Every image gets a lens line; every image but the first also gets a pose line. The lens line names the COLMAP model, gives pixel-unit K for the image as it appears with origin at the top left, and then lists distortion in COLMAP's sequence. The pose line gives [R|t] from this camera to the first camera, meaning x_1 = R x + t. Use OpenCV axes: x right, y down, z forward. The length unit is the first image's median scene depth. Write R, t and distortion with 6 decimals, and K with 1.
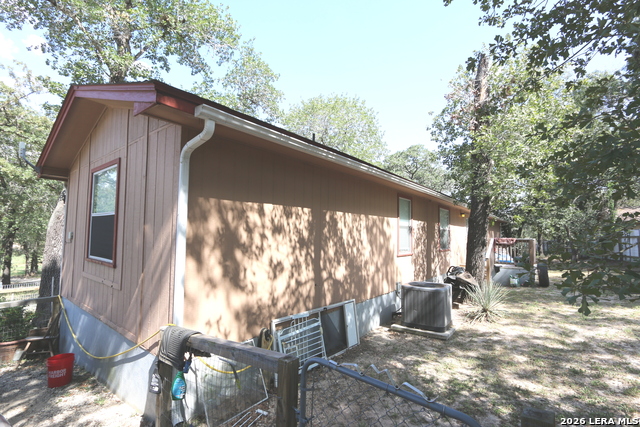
lens RADIAL K [[291.8, 0, 320.5], [0, 291.8, 218.2], [0, 0, 1]] dist [-0.015472, 0.000111]
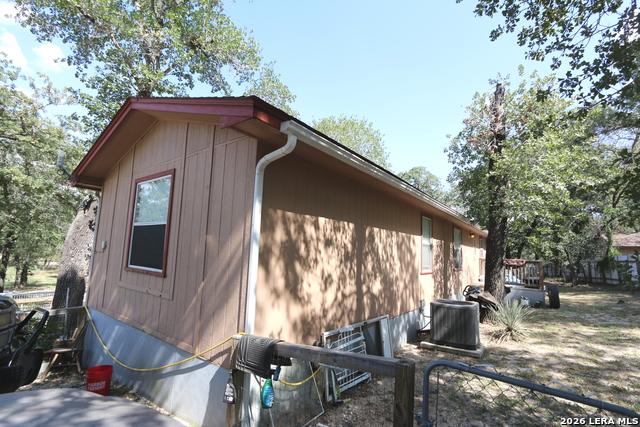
lens RADIAL K [[291.8, 0, 321.3], [0, 291.8, 218.3], [0, 0, 1]] dist [-0.015472, 0.000111]
pose [[0.999394, 0.026455, 0.022615, -0.162552], [-0.024989, 0.997712, -0.062816, 0.014904], [-0.024225, 0.062213, 0.997769, -0.021651]]
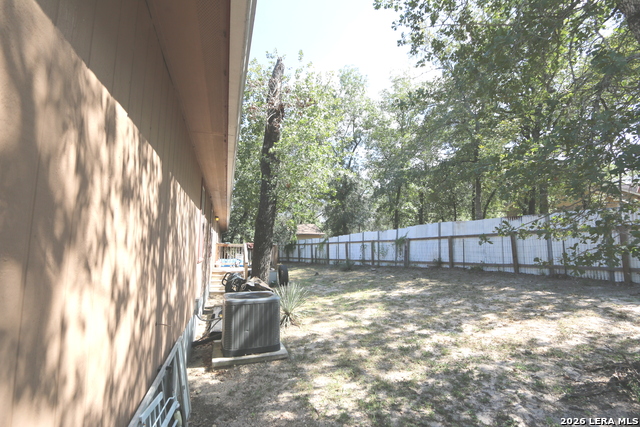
lens RADIAL K [[291.8, 0, 320.7], [0, 291.8, 219.0], [0, 0, 1]] dist [-0.015472, 0.000111]
pose [[0.558099, 0.071805, 0.826662, -0.255742], [-0.047806, 0.997376, -0.054359, 0.067068], [-0.828396, -0.009181, 0.560068, 0.493211]]
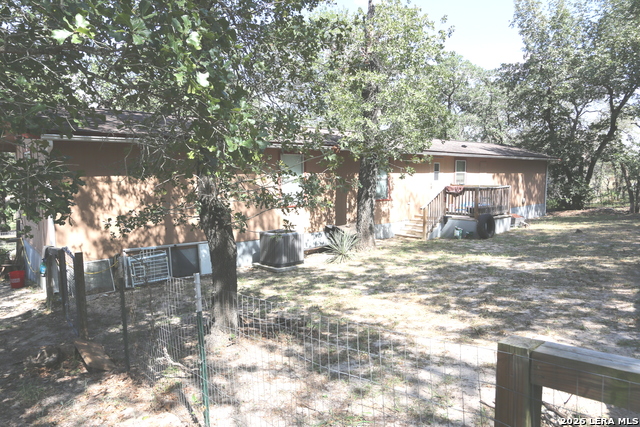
lens RADIAL K [[420.5, 0, 320.4], [0, 420.5, 211.7], [0, 0, 1]] dist [-0.000963, -0.000170]
pose [[0.983051, 0.002656, -0.183315, 1.053073], [0.025307, 0.988358, 0.150029, -0.135210], [0.181580, -0.152125, 0.971538, -0.813405]]
